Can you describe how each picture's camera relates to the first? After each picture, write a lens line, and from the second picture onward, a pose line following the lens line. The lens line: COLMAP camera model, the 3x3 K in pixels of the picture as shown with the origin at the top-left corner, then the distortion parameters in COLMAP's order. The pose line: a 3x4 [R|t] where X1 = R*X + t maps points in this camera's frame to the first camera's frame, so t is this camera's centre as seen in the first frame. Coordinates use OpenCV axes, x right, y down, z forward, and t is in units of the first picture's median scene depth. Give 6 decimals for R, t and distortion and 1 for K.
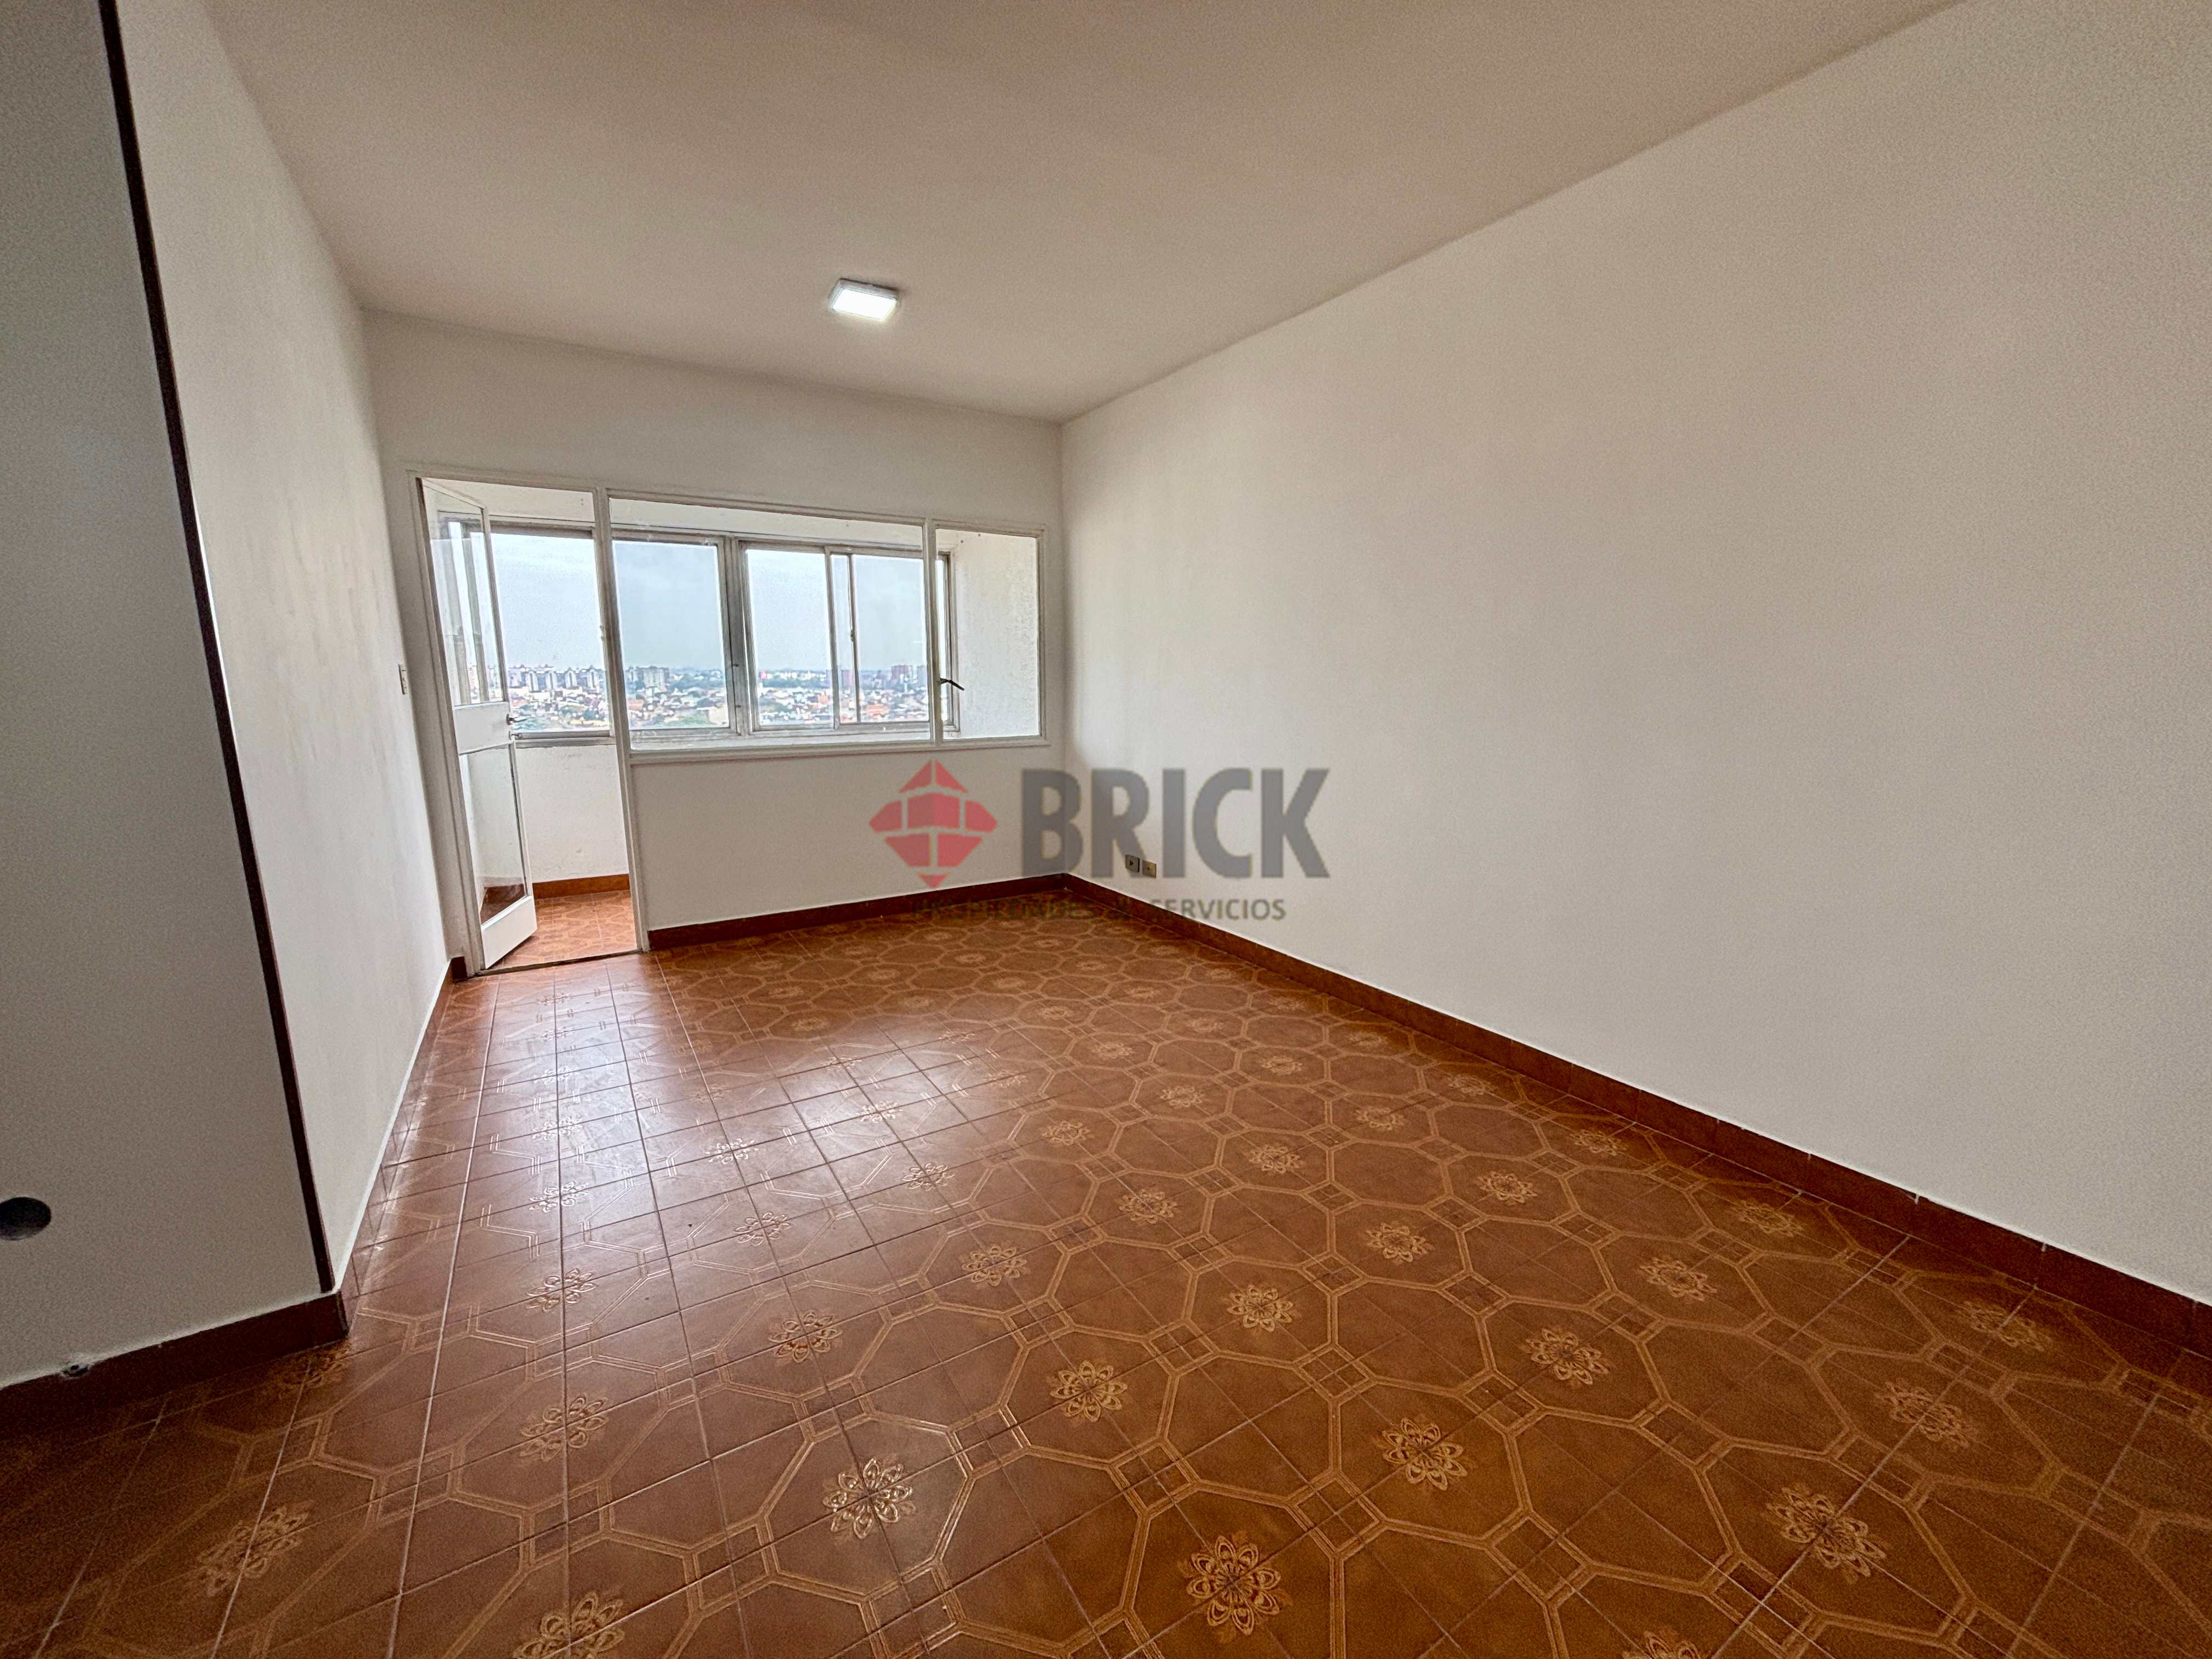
lens RADIAL K [[889.7, 0, 1106.0], [0, 889.7, 829.5], [0, 0, 1]] dist [-0.000586, 0.000397]
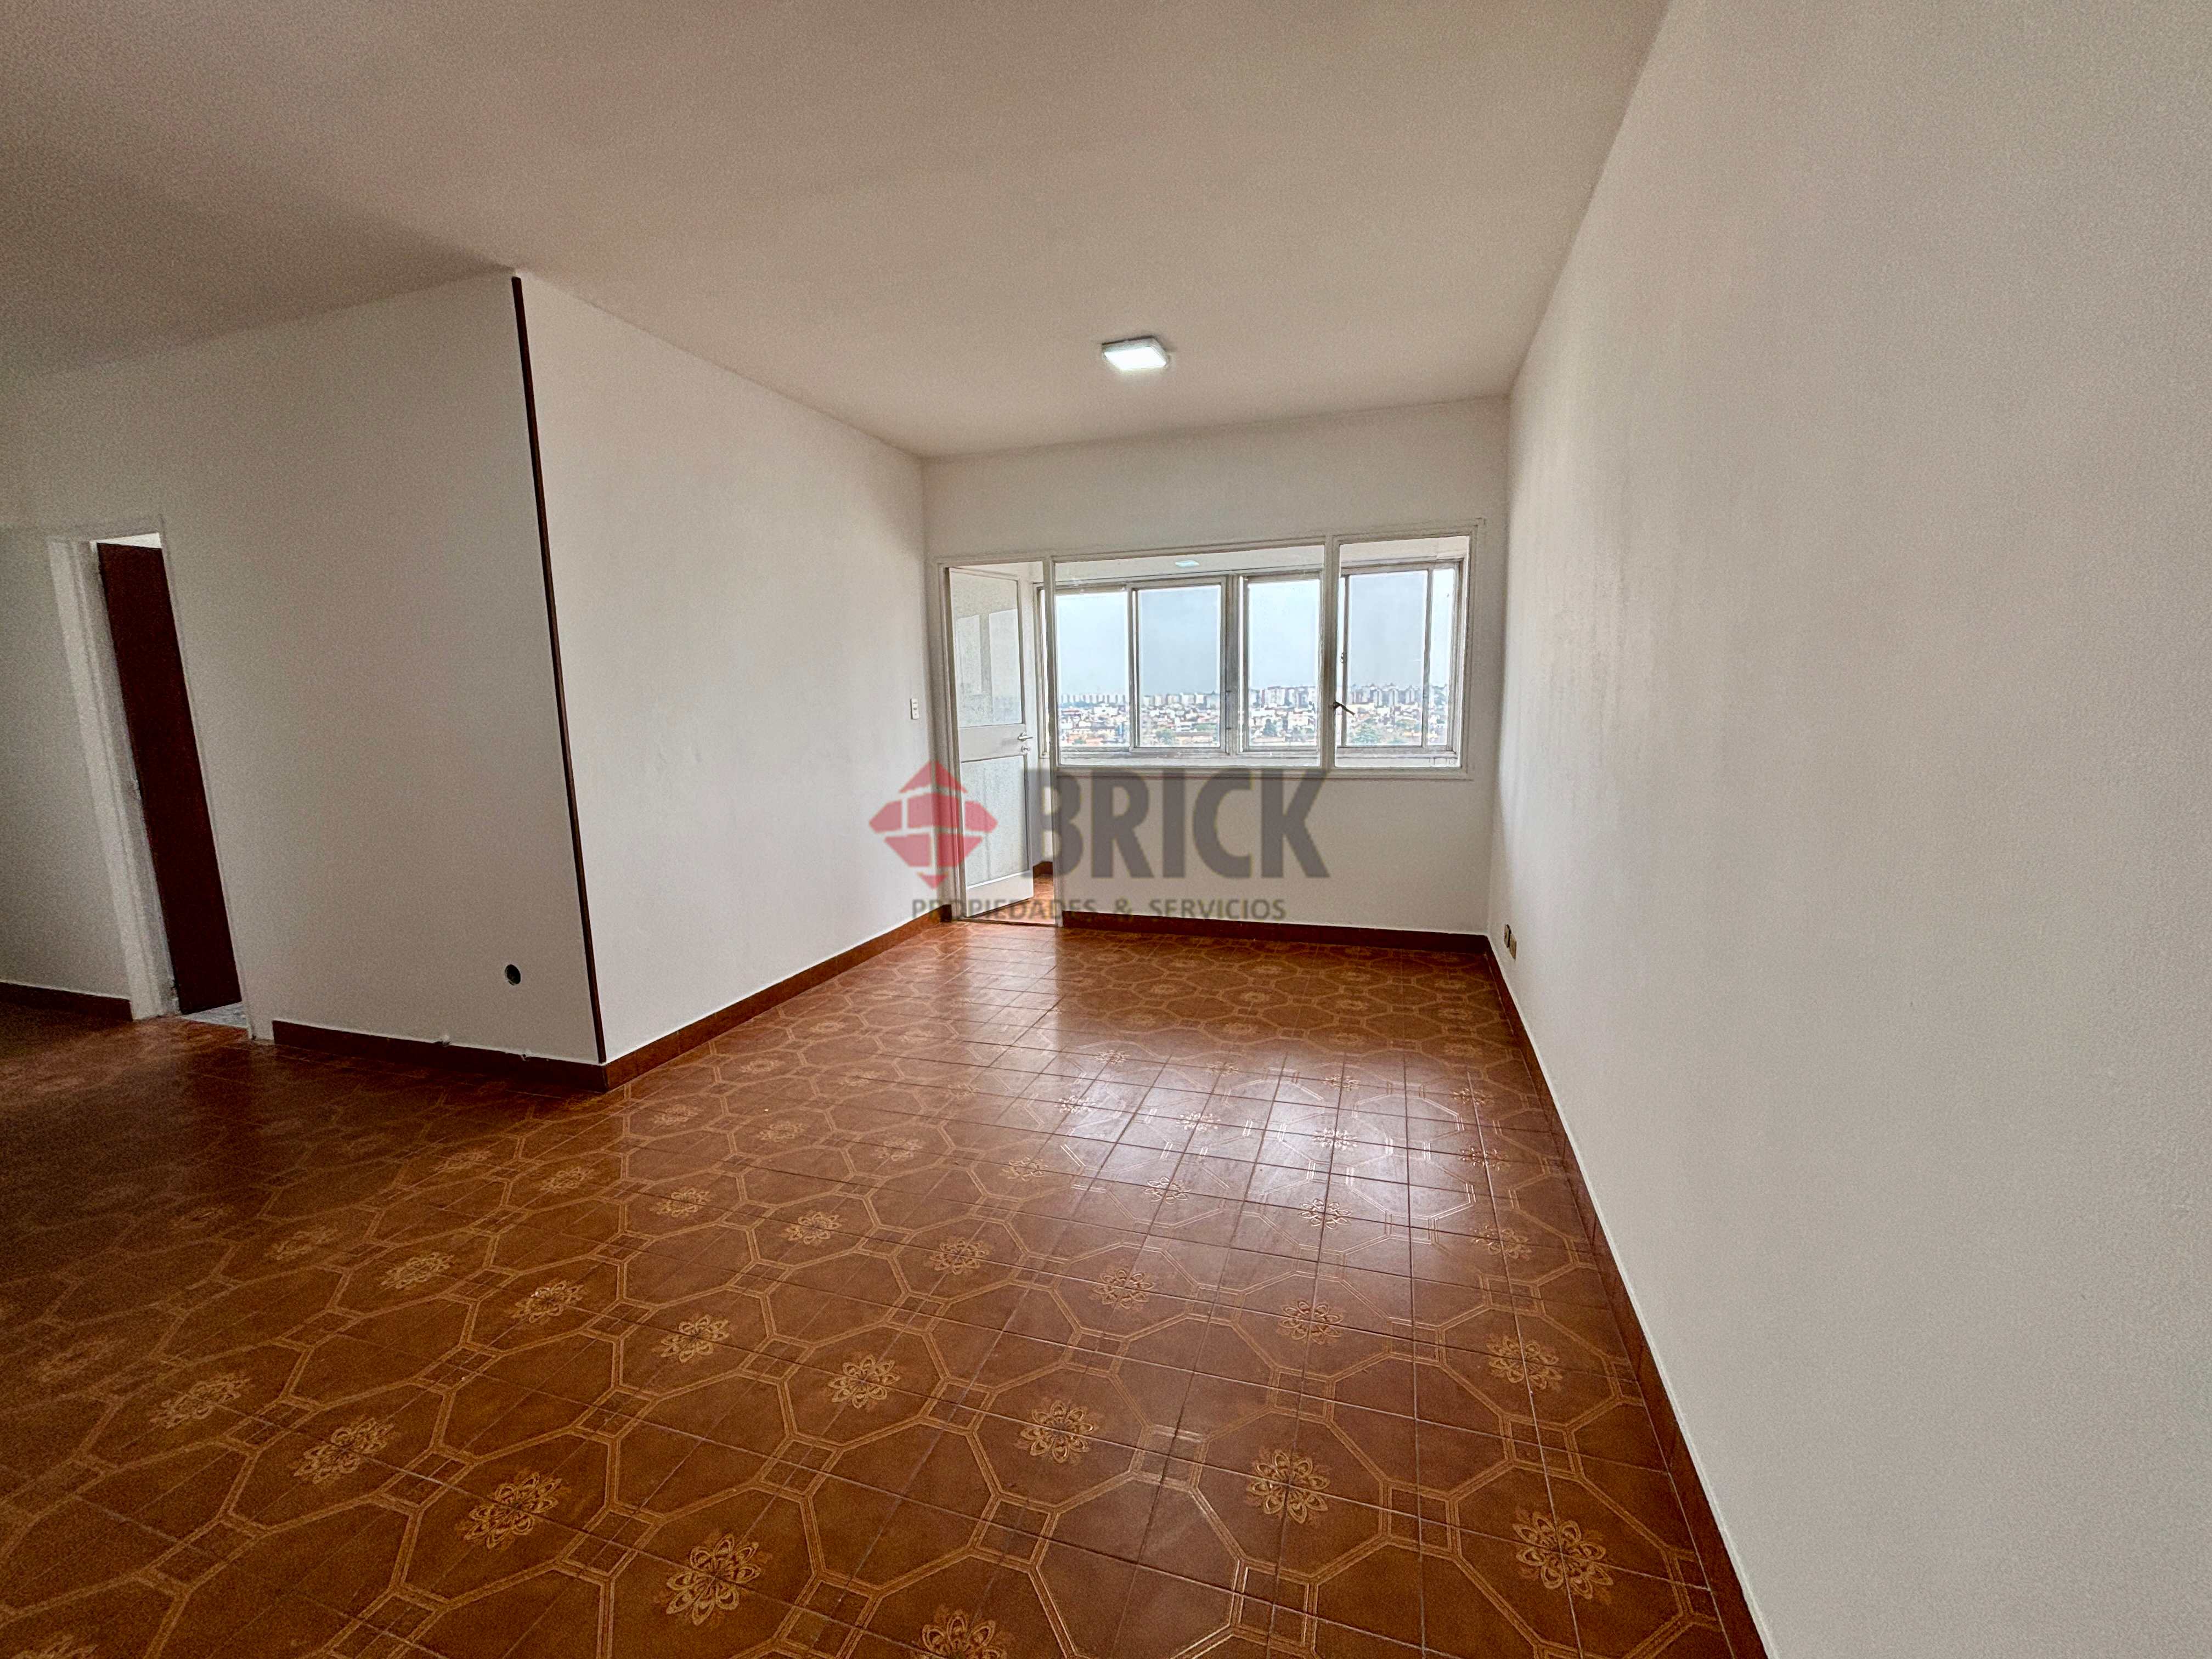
lens RADIAL K [[882.3, 0, 1099.9], [0, 882.3, 829.0], [0, 0, 1]] dist [0.000291, -0.000348]
pose [[0.639628, 0.104099, -0.761603, 0.390936], [-0.116163, 0.992499, 0.038099, -0.044941], [0.759857, 0.064101, 0.646923, 0.219406]]
